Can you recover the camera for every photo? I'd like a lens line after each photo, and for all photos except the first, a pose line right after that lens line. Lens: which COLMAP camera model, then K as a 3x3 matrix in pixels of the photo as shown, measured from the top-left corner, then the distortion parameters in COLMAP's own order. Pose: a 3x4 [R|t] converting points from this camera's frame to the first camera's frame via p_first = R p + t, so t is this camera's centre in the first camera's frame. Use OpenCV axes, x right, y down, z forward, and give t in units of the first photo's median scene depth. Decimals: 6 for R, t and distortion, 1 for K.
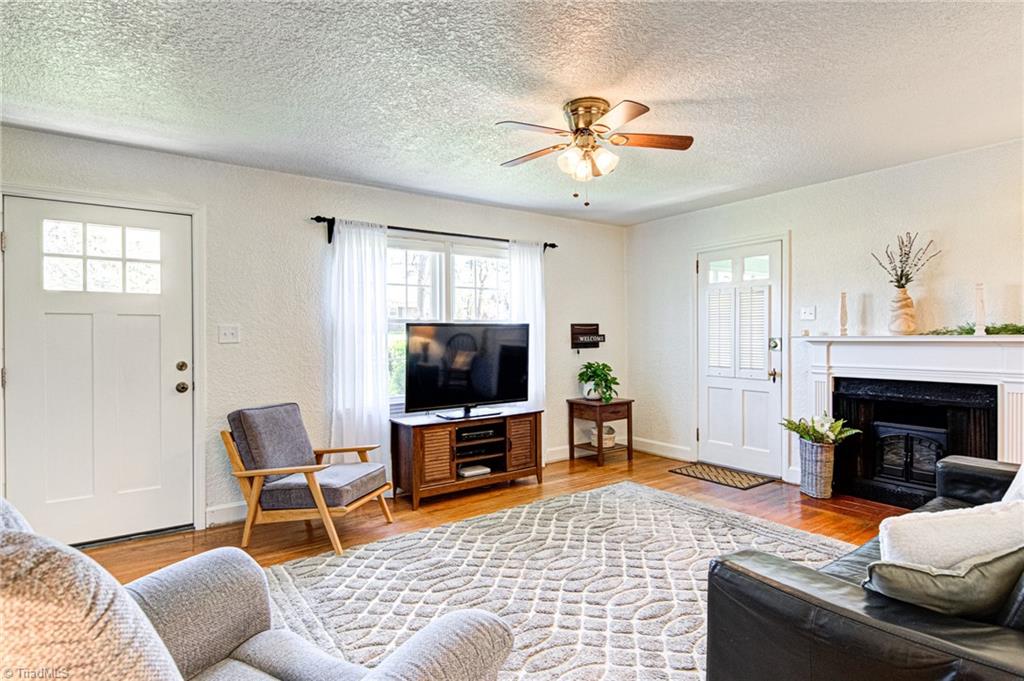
lens RADIAL K [[544.0, 0, 514.3], [0, 544.0, 340.6], [0, 0, 1]] dist [0.000747, -0.001289]
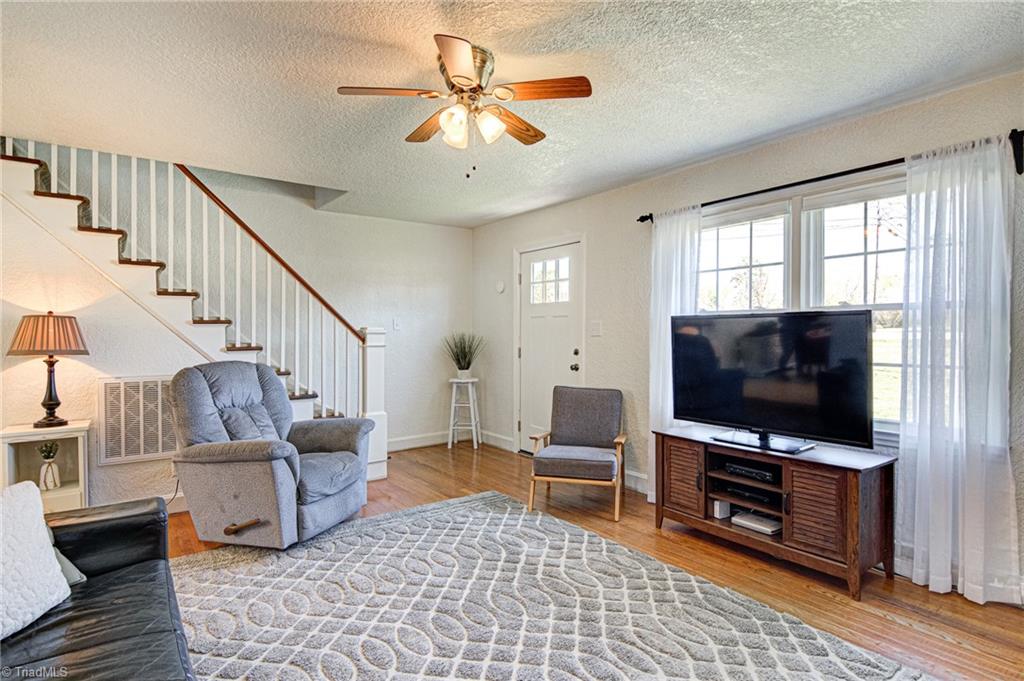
lens RADIAL K [[544.0, 0, 514.3], [0, 544.0, 340.6], [0, 0, 1]] dist [0.000747, -0.001289]
pose [[-0.006368, 0.017792, -0.999821, 0.643257], [-0.012601, 0.999761, 0.017871, -0.004710], [0.999900, 0.012713, -0.006142, 0.710053]]
